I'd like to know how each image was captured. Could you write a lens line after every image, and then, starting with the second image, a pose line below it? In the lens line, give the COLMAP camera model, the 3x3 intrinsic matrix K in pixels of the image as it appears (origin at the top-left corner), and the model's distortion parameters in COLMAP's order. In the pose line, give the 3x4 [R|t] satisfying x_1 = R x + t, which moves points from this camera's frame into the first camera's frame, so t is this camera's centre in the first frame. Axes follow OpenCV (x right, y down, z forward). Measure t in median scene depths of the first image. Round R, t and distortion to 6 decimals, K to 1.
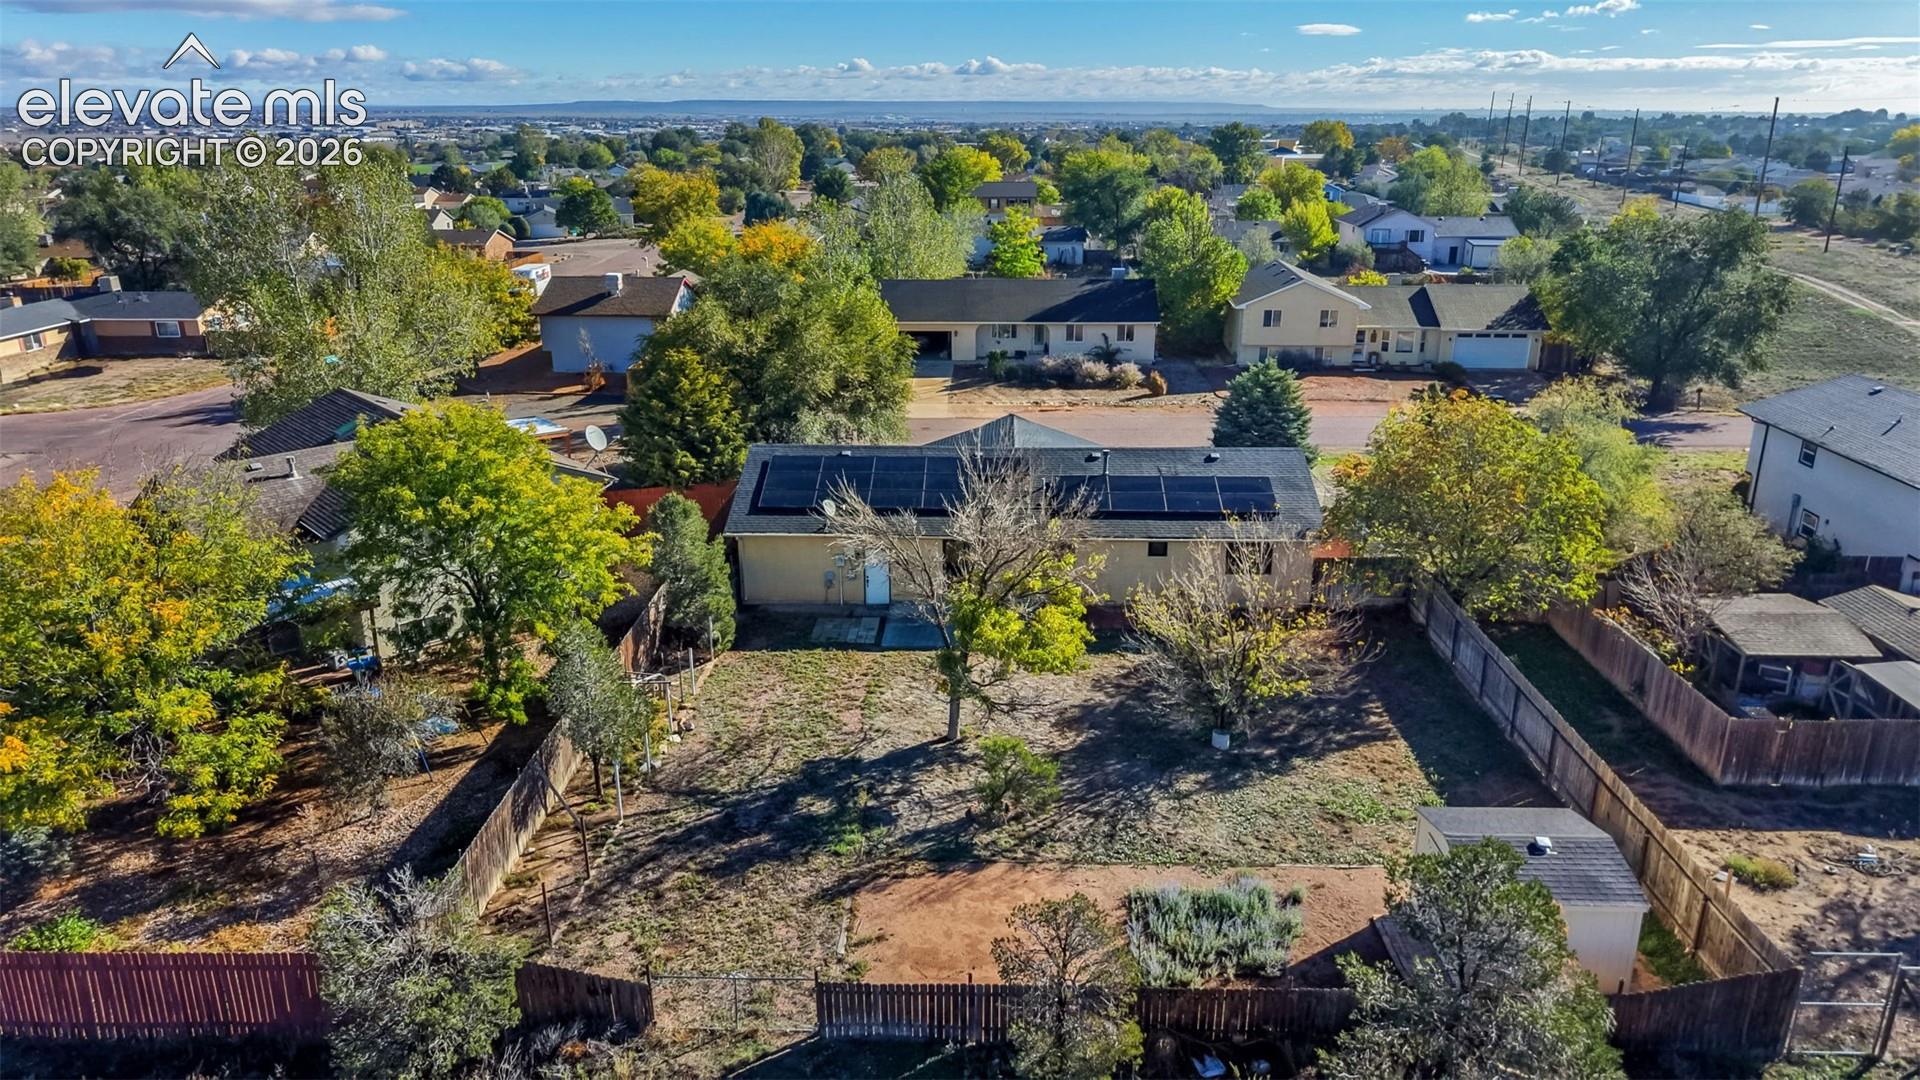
lens RADIAL K [[1279.0, 0, 961.0], [0, 1279.0, 538.1], [0, 0, 1]] dist [-0.003105, -0.021355]
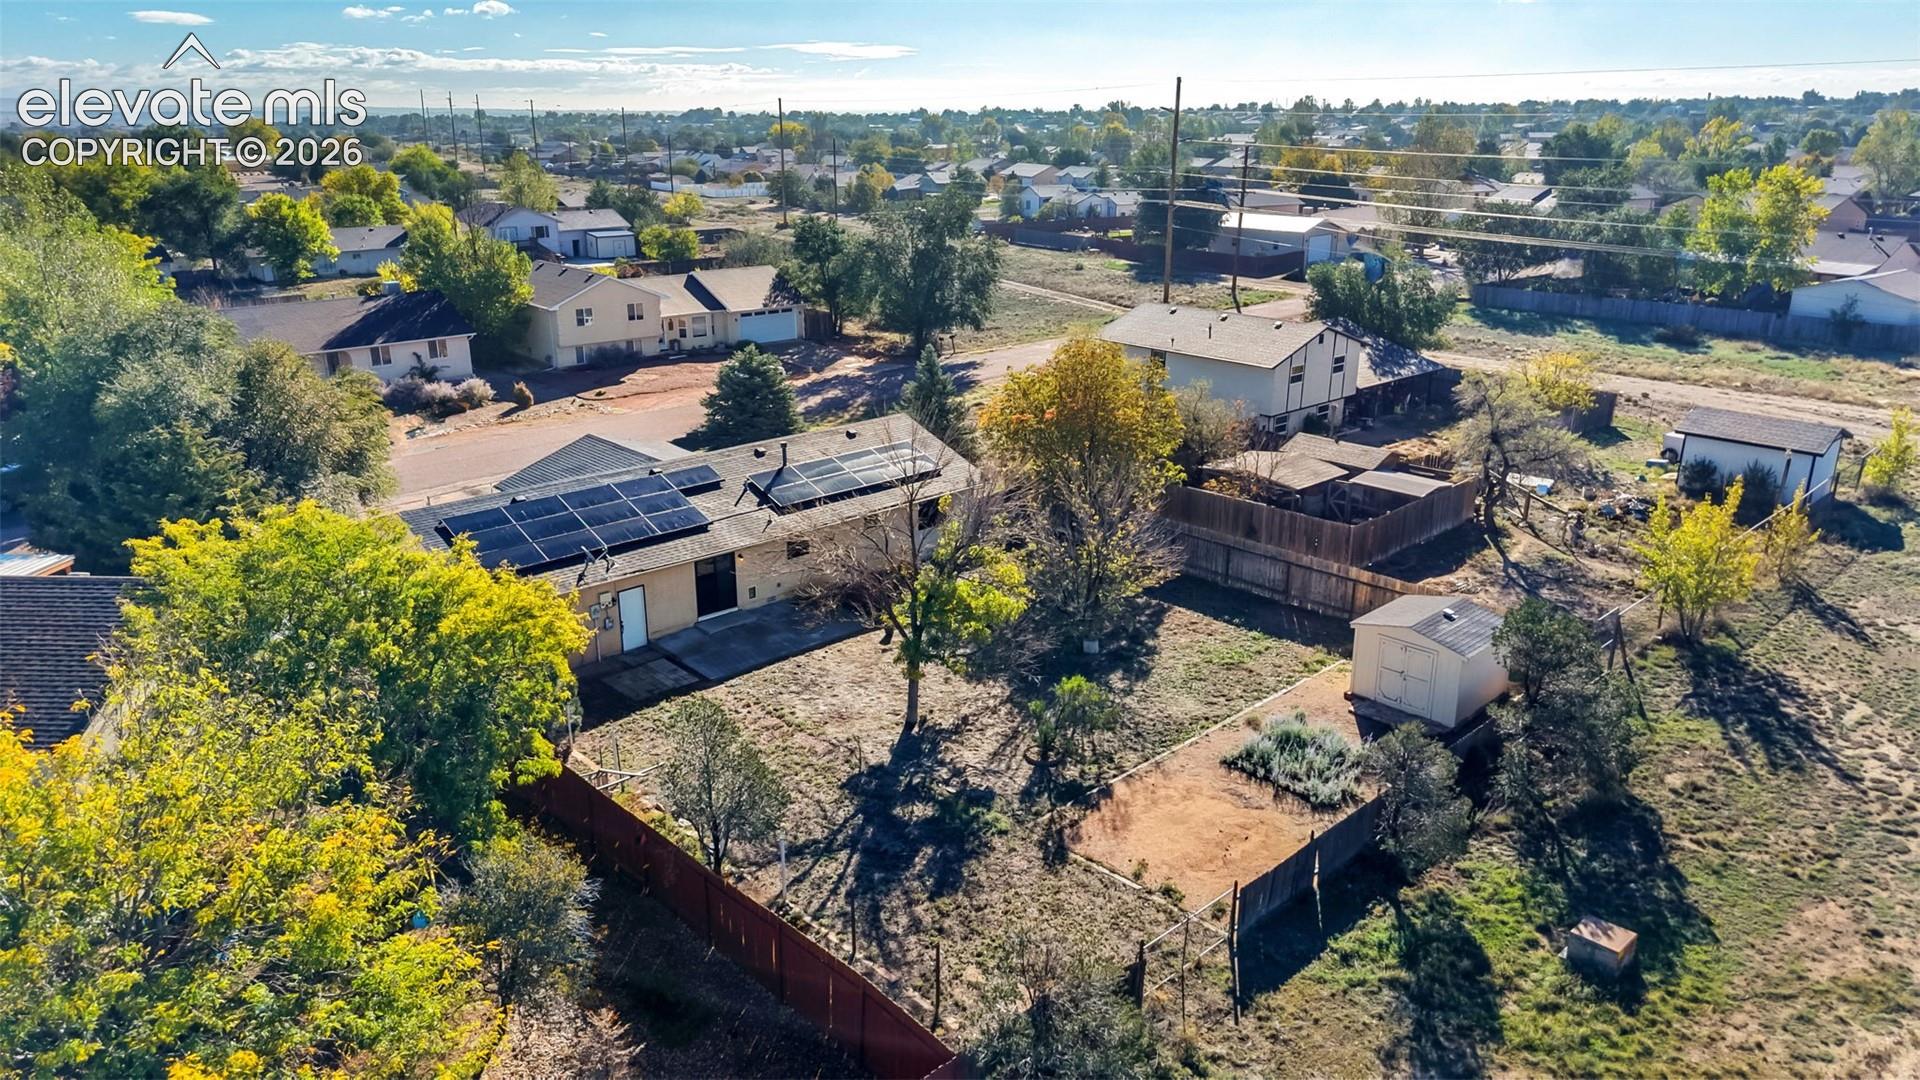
lens RADIAL K [[1279.0, 0, 967.6], [0, 1279.0, 545.6], [0, 0, 1]] dist [-0.003105, -0.021355]
pose [[0.685061, -0.222911, 0.693543, -0.282319], [0.218221, 0.971109, 0.096571, -0.029747], [-0.695033, 0.085189, 0.713913, 0.096980]]
